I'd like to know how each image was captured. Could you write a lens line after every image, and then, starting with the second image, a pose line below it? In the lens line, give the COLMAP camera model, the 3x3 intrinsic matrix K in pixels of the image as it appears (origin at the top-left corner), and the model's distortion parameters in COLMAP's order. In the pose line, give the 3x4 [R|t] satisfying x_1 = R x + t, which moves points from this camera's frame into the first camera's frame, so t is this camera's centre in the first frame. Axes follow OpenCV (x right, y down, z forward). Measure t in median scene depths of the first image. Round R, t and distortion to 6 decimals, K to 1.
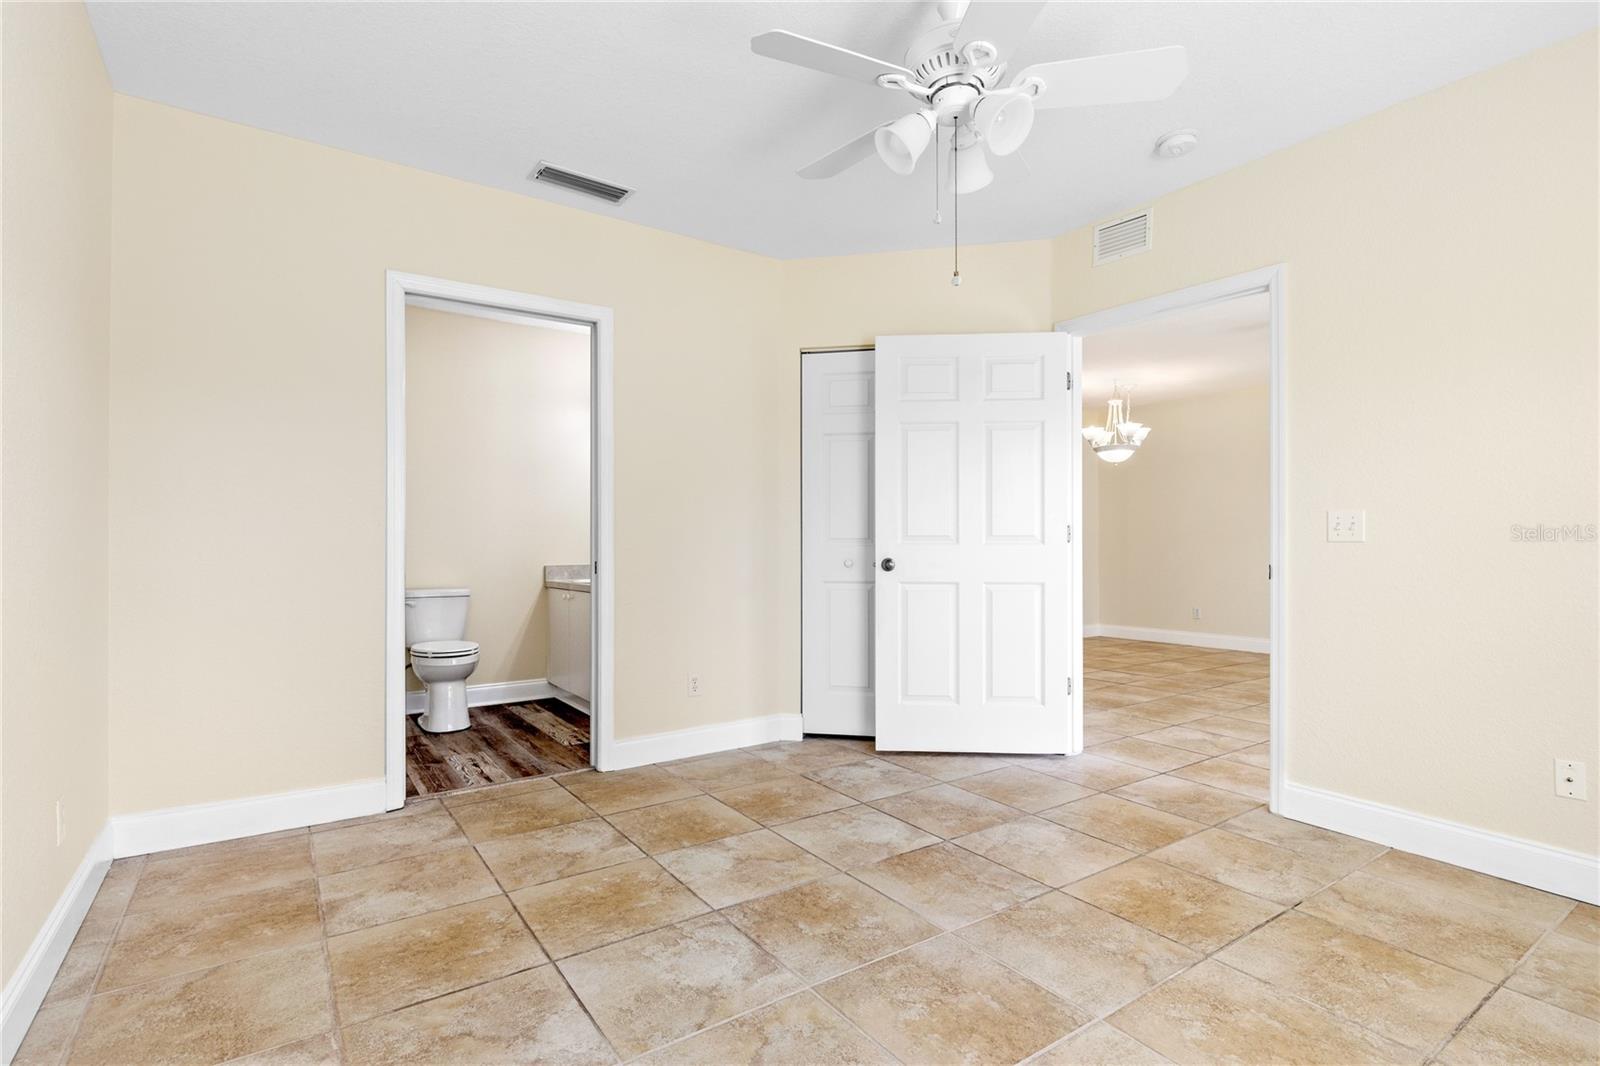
lens RADIAL K [[752.8, 0, 800.0], [0, 752.8, 533.0], [0, 0, 1]] dist [-0.000167, -0.000079]
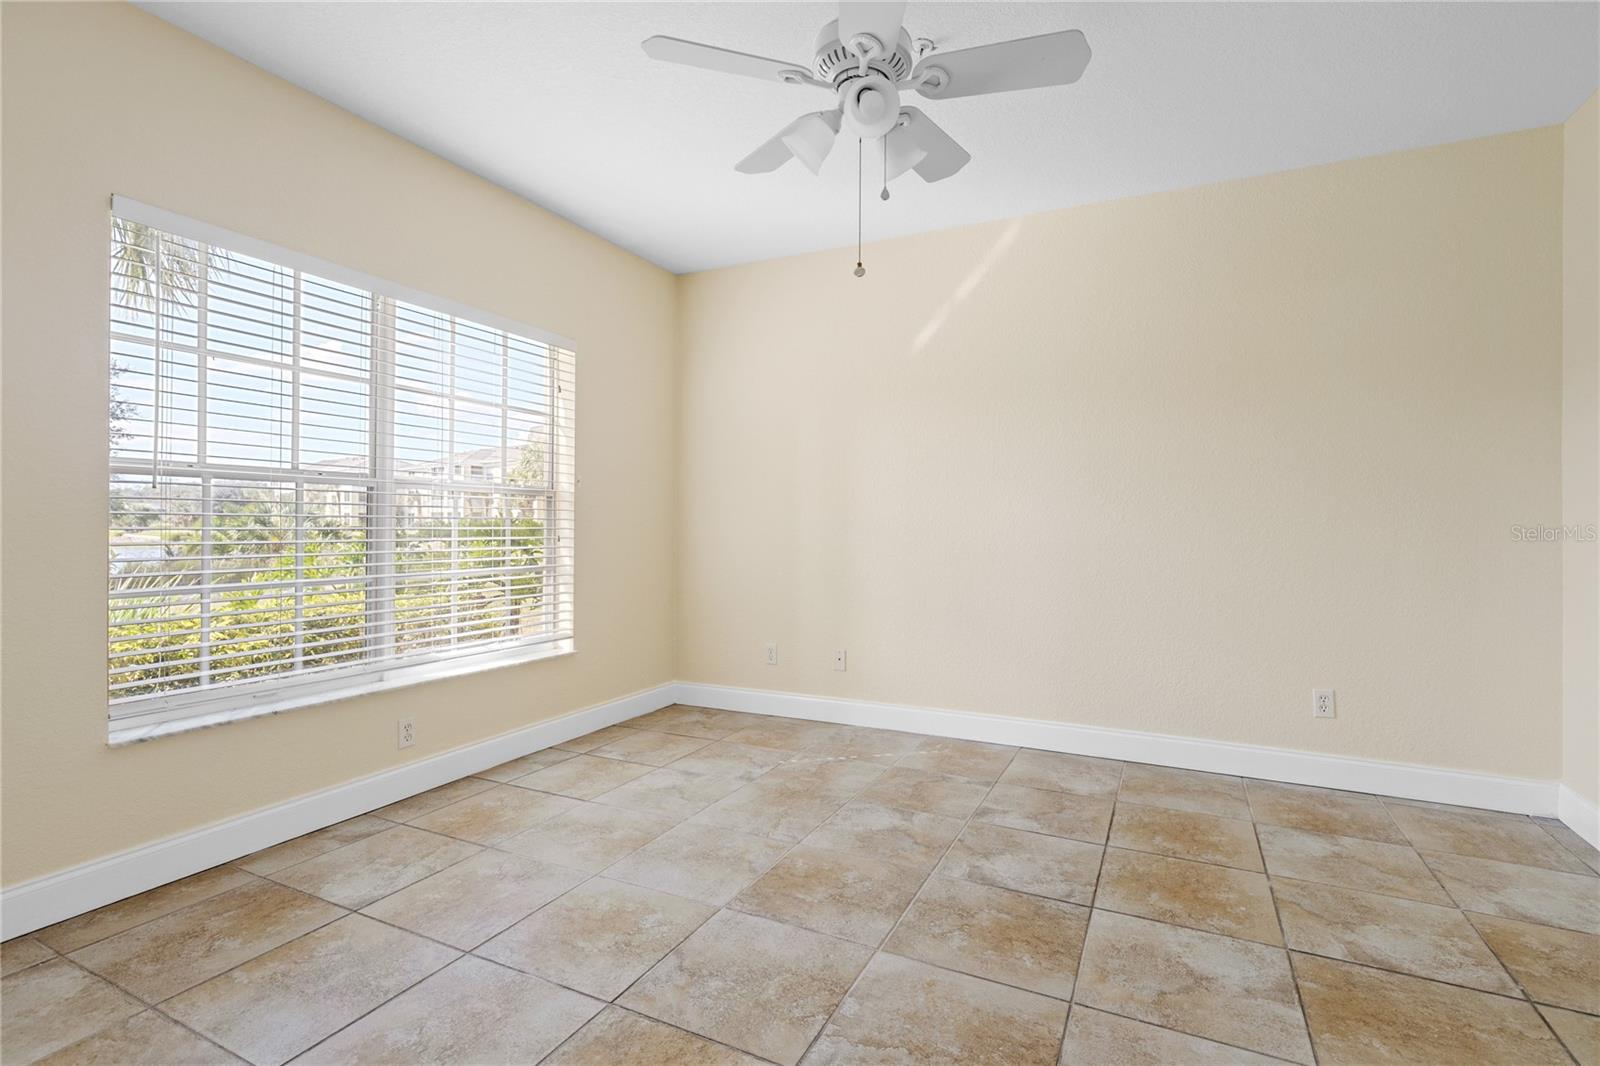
lens RADIAL K [[752.8, 0, 800.0], [0, 752.8, 533.0], [0, 0, 1]] dist [-0.000167, -0.000079]
pose [[-0.876373, 0.000144, -0.481633, 0.697439], [0.003695, 0.999973, -0.006423, 0.021756], [0.481619, -0.007409, -0.876350, 1.697453]]
